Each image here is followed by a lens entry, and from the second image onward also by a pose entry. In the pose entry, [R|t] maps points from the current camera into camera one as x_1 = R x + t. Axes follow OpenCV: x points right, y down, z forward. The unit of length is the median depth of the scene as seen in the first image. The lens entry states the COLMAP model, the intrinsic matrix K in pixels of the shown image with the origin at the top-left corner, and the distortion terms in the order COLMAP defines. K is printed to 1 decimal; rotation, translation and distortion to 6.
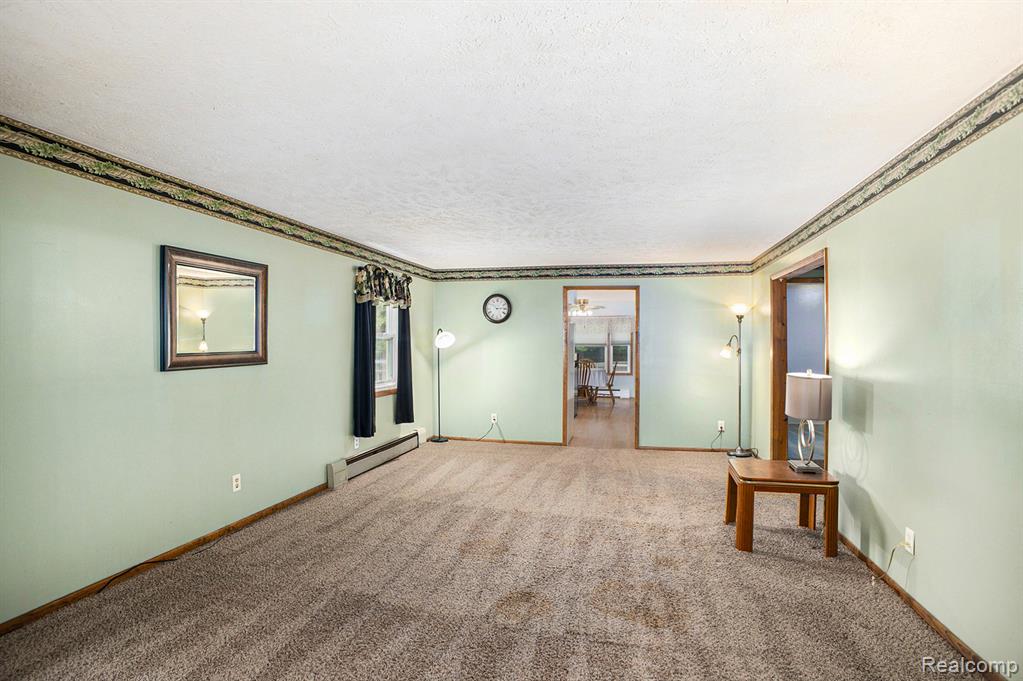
lens RADIAL K [[513.0, 0, 512.3], [0, 513.0, 332.7], [0, 0, 1]] dist [-0.084542, 0.021739]
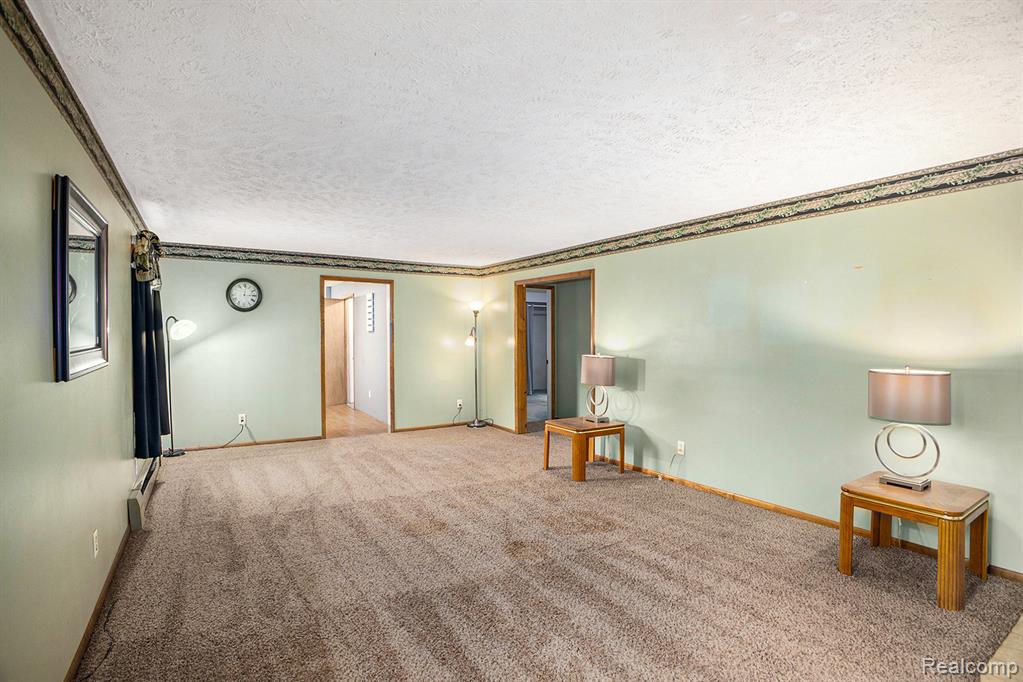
lens RADIAL K [[513.0, 0, 514.8], [0, 513.0, 339.8], [0, 0, 1]] dist [-0.084542, 0.021739]
pose [[0.685667, -0.008607, 0.727864, -0.512535], [-0.015667, 0.999524, 0.026578, 0.000324], [-0.727747, -0.029627, 0.685206, 0.110063]]
